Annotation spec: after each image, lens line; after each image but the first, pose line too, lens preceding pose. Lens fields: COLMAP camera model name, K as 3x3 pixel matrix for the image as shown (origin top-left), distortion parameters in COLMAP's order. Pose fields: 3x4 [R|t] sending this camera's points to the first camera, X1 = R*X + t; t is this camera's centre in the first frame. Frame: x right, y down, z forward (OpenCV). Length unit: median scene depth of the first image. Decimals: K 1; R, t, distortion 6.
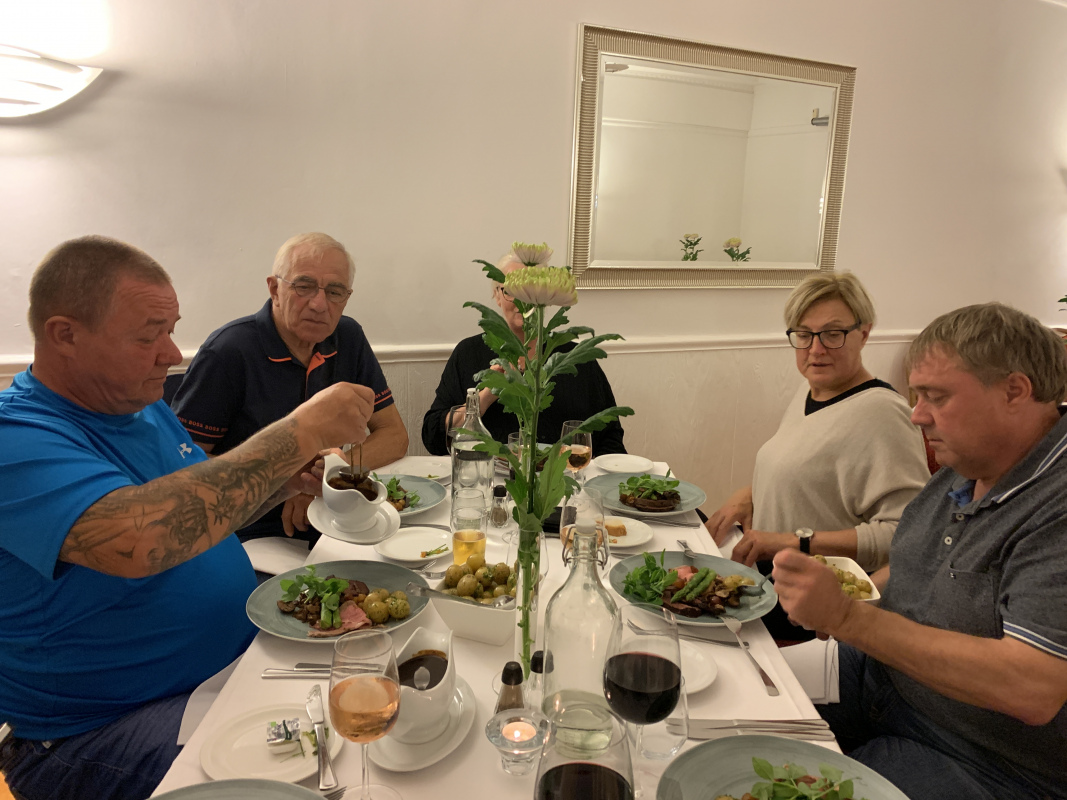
lens RADIAL K [[834.7, 0, 540.4], [0, 834.7, 399.4], [0, 0, 1]] dist [0.043038, -0.060803]
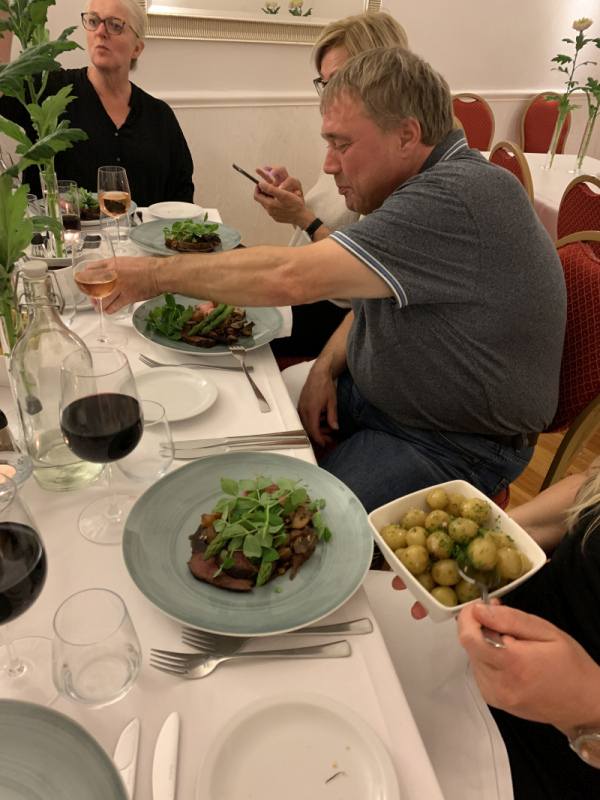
lens RADIAL K [[625.8, 0, 308.1], [0, 625.8, 396.9], [0, 0, 1]] dist [0.043038, -0.060803]
pose [[0.979336, -0.077214, 0.186919, 0.151304], [0.007742, 0.937883, 0.346864, 0.032690], [-0.202091, -0.338249, 0.919101, 0.183060]]
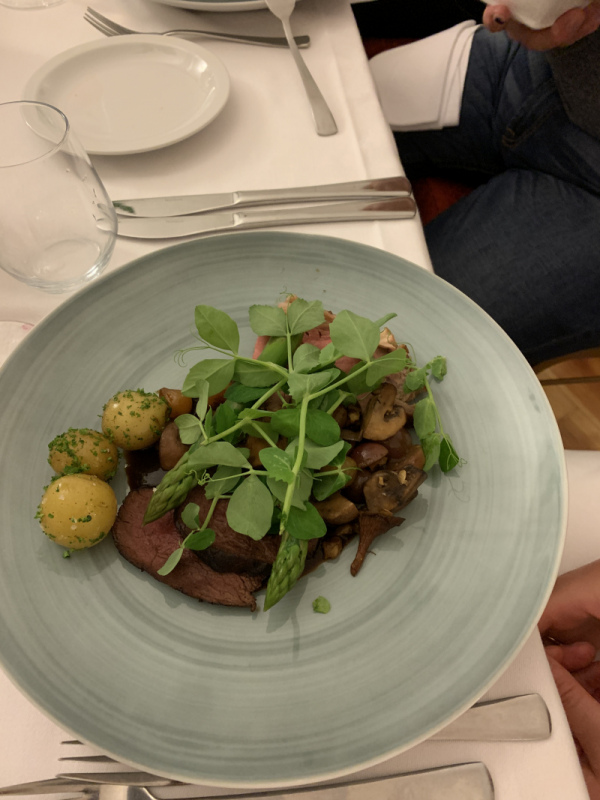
lens RADIAL K [[625.8, 0, 308.1], [0, 625.8, 396.9], [0, 0, 1]] dist [0.043038, -0.060803]
pose [[0.996500, -0.081290, 0.019464, 0.207068], [0.044755, 0.715549, 0.697127, 0.157273], [-0.070596, -0.693817, 0.716683, 0.495247]]
